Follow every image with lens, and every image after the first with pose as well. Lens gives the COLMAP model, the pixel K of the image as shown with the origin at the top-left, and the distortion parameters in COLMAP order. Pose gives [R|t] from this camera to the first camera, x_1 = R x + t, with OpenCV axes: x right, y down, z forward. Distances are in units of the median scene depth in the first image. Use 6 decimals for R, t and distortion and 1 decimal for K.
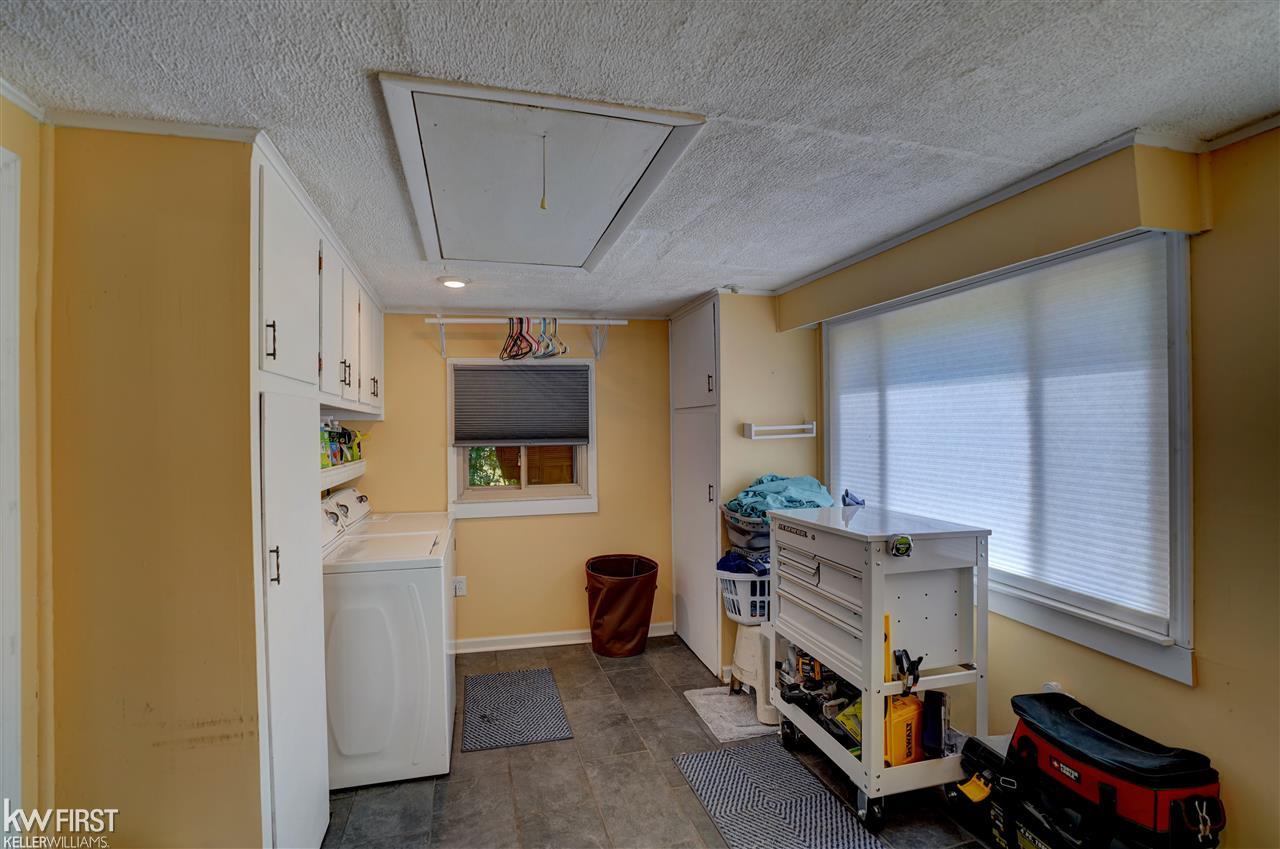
lens RADIAL K [[598.4, 0, 644.1], [0, 598.4, 421.1], [0, 0, 1]] dist [-0.066245, 0.025336]
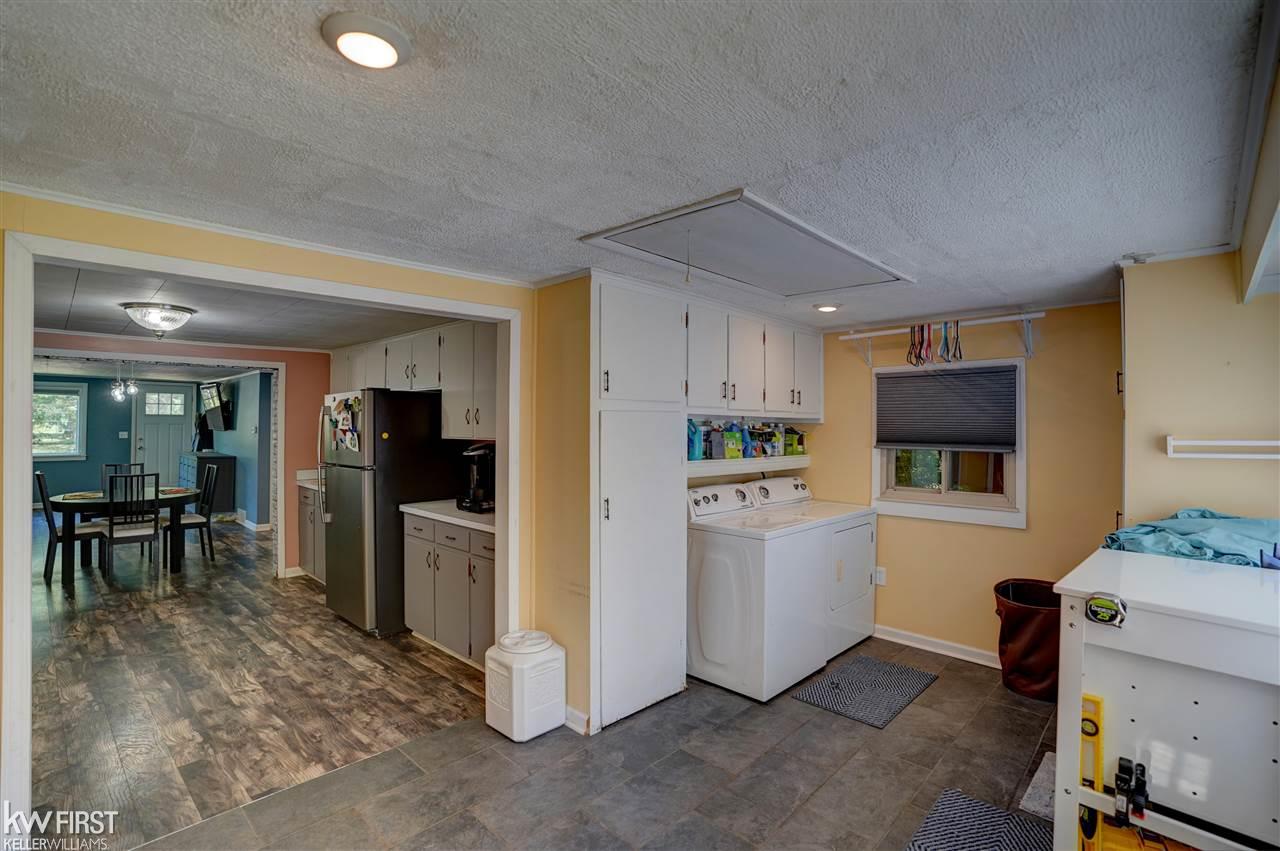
lens RADIAL K [[598.4, 0, 644.1], [0, 598.4, 422.1], [0, 0, 1]] dist [-0.066245, 0.025336]
pose [[0.510988, 0.013234, -0.859486, 0.418733], [-0.006091, 0.999912, 0.011775, -0.016157], [0.859566, -0.000782, 0.511023, 0.074567]]
